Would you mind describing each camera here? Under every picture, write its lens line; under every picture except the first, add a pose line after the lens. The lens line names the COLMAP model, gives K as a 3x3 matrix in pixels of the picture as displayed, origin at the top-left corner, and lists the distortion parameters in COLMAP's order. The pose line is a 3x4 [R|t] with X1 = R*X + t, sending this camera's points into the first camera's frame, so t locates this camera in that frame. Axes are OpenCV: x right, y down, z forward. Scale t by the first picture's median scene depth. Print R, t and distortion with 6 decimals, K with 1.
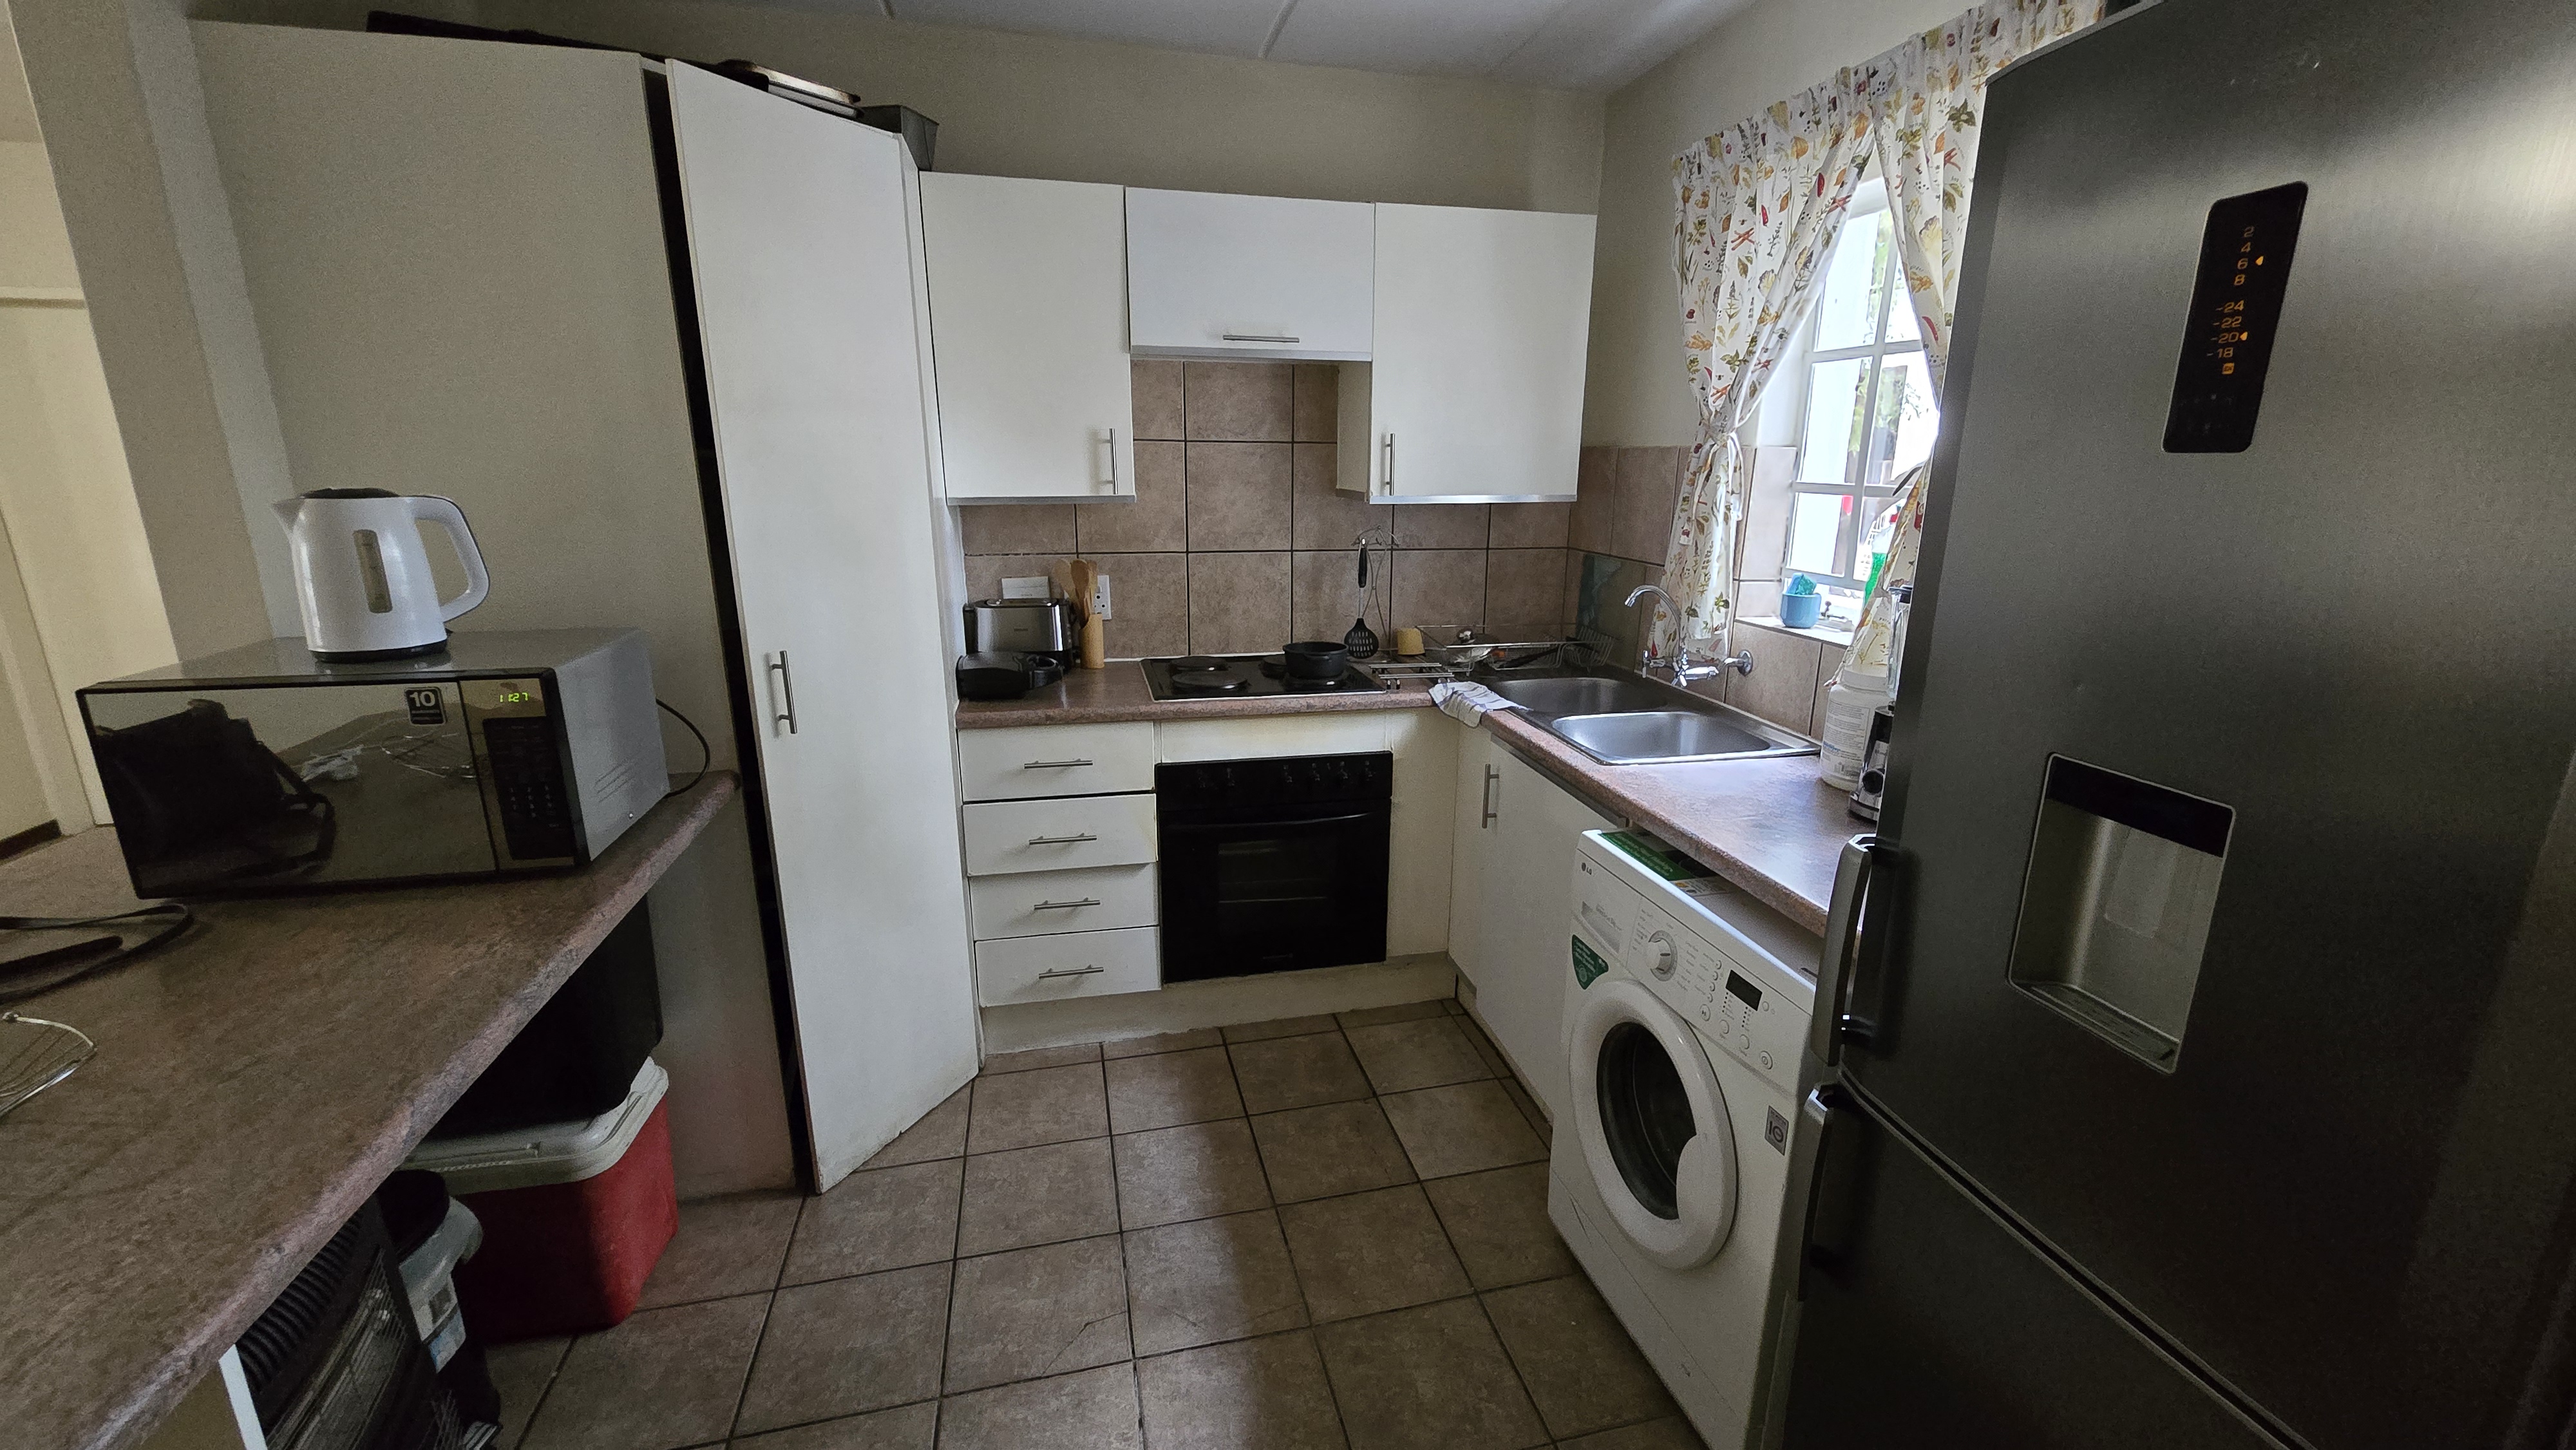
lens RADIAL K [[1043.8, 0, 1297.3], [0, 1043.8, 724.0], [0, 0, 1]] dist [0.000036, 0.001197]
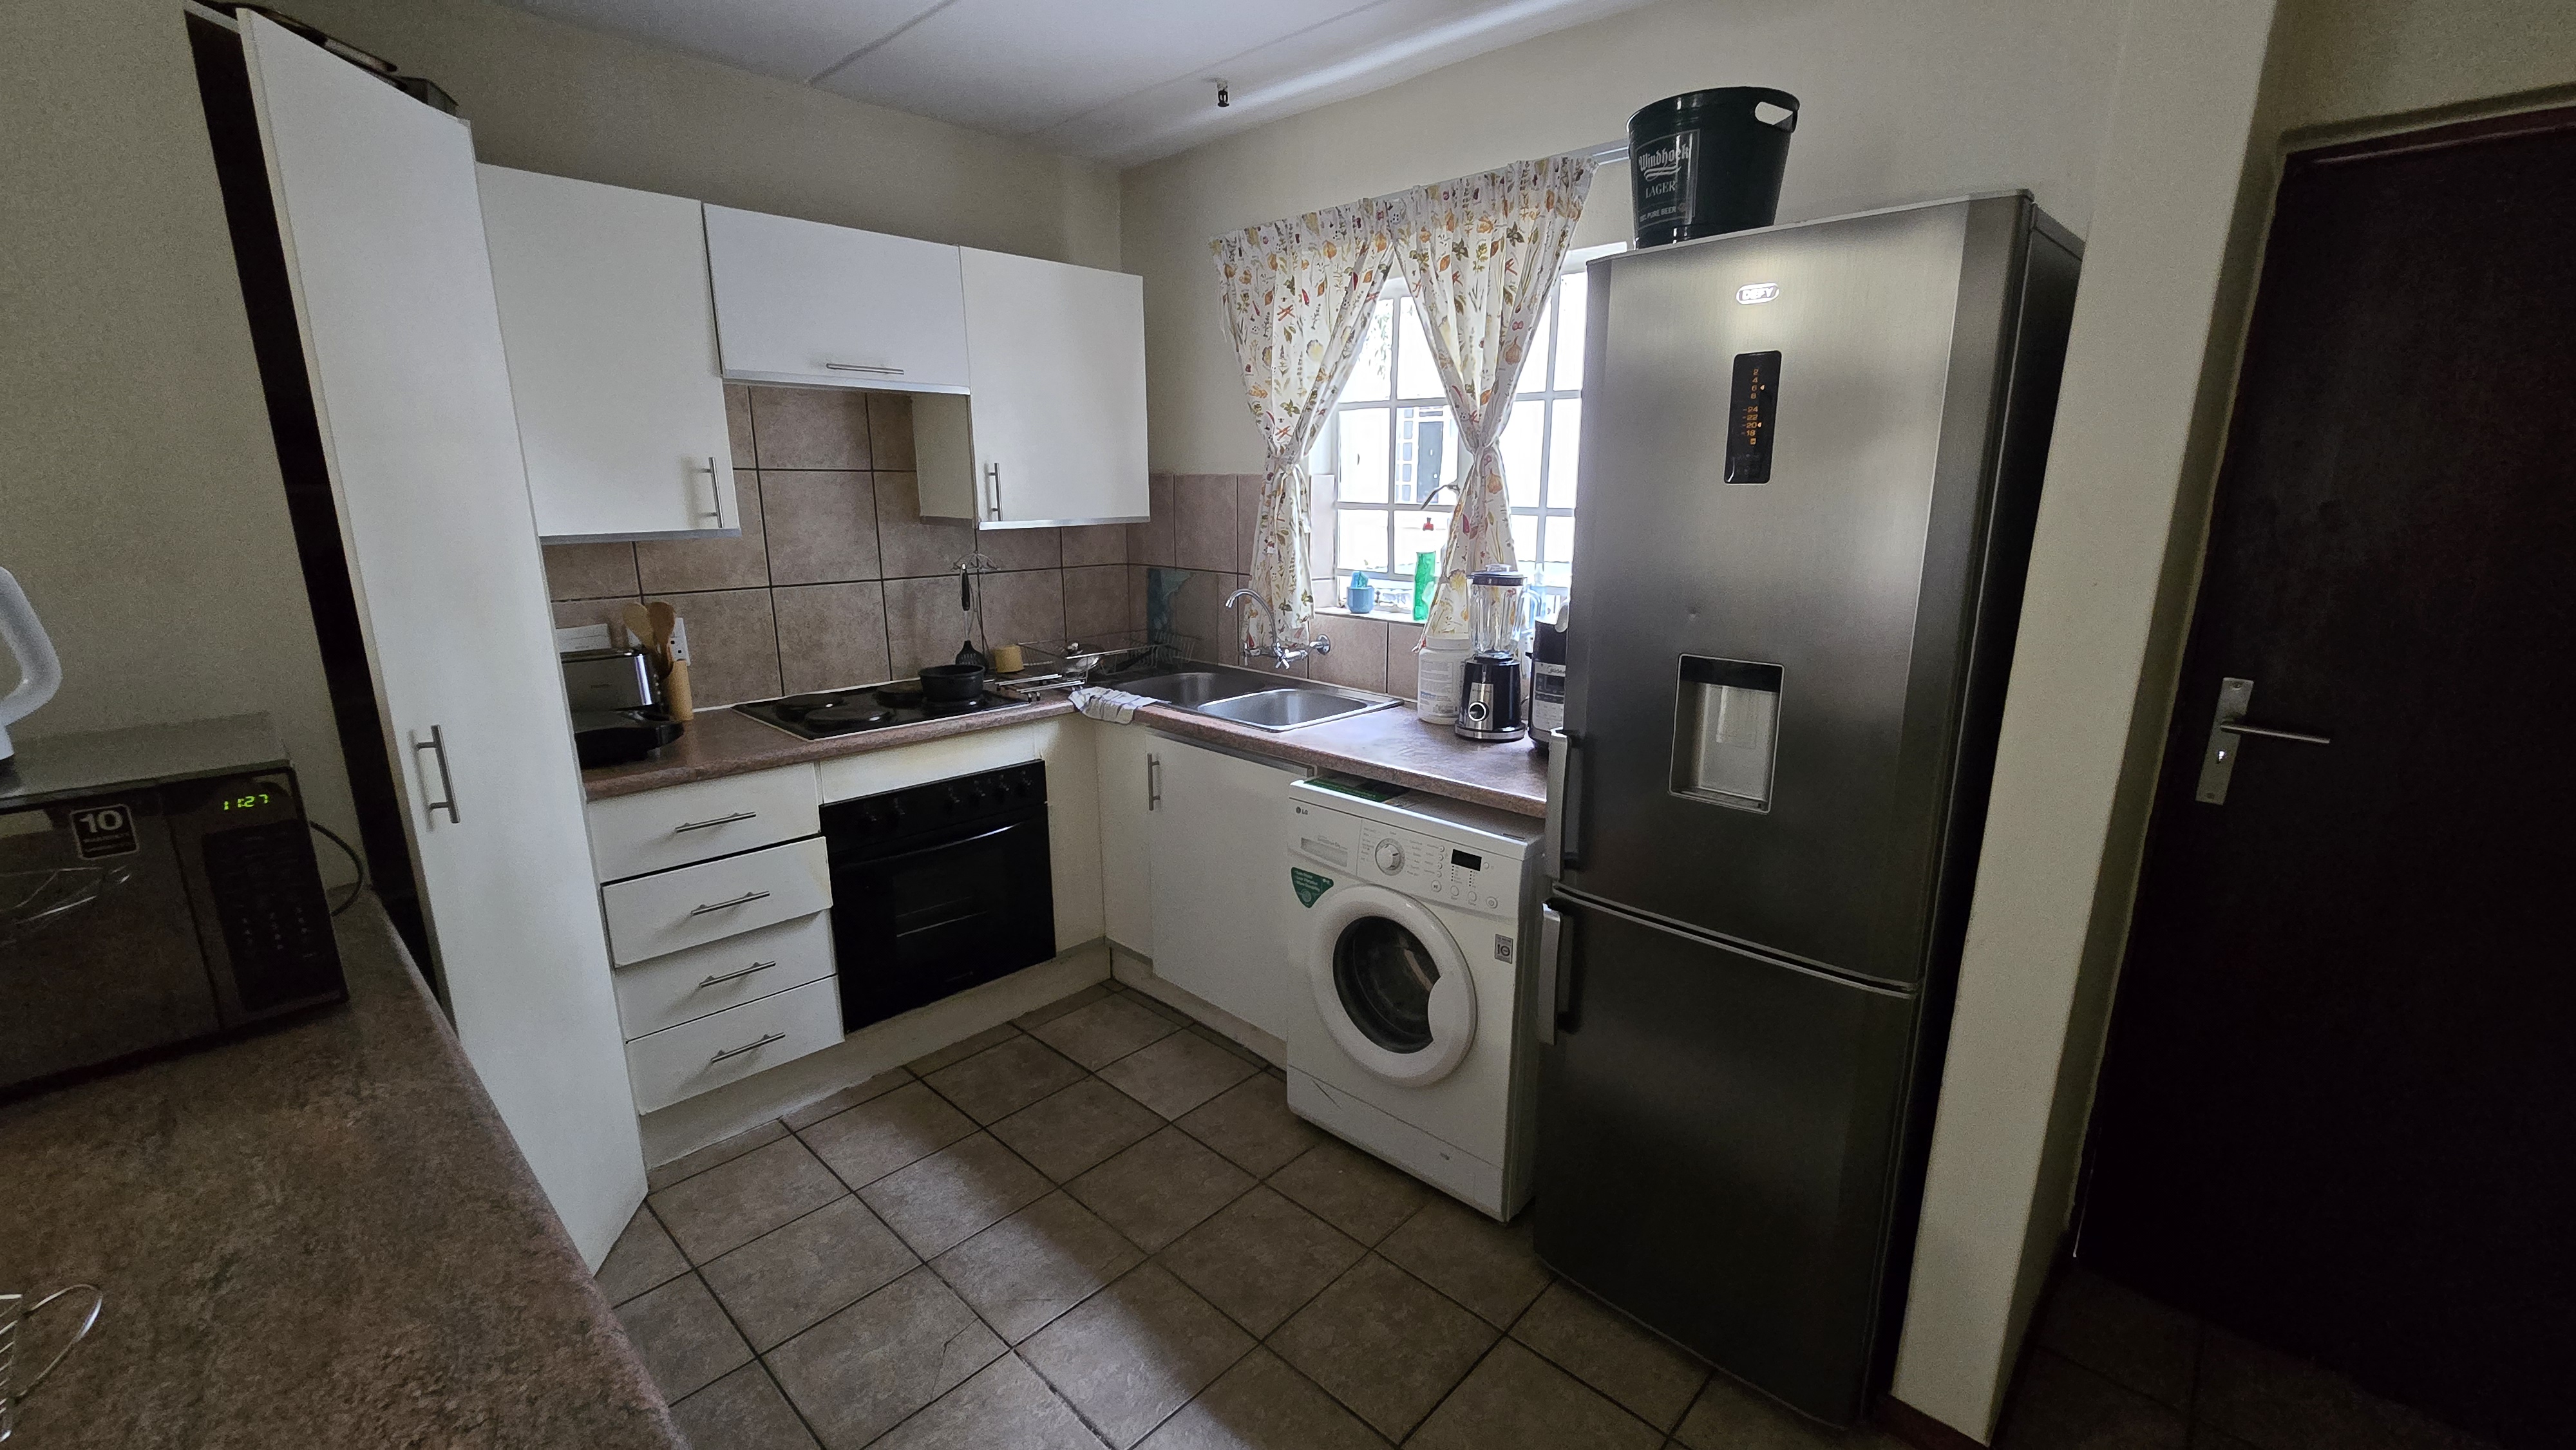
lens RADIAL K [[1043.8, 0, 1293.7], [0, 1043.8, 722.2], [0, 0, 1]] dist [0.000036, 0.001197]
pose [[0.840919, -0.128881, 0.525591, -0.289247], [0.140523, 0.989915, 0.017909, 0.007006], [-0.522599, 0.058797, 0.850549, -0.053551]]
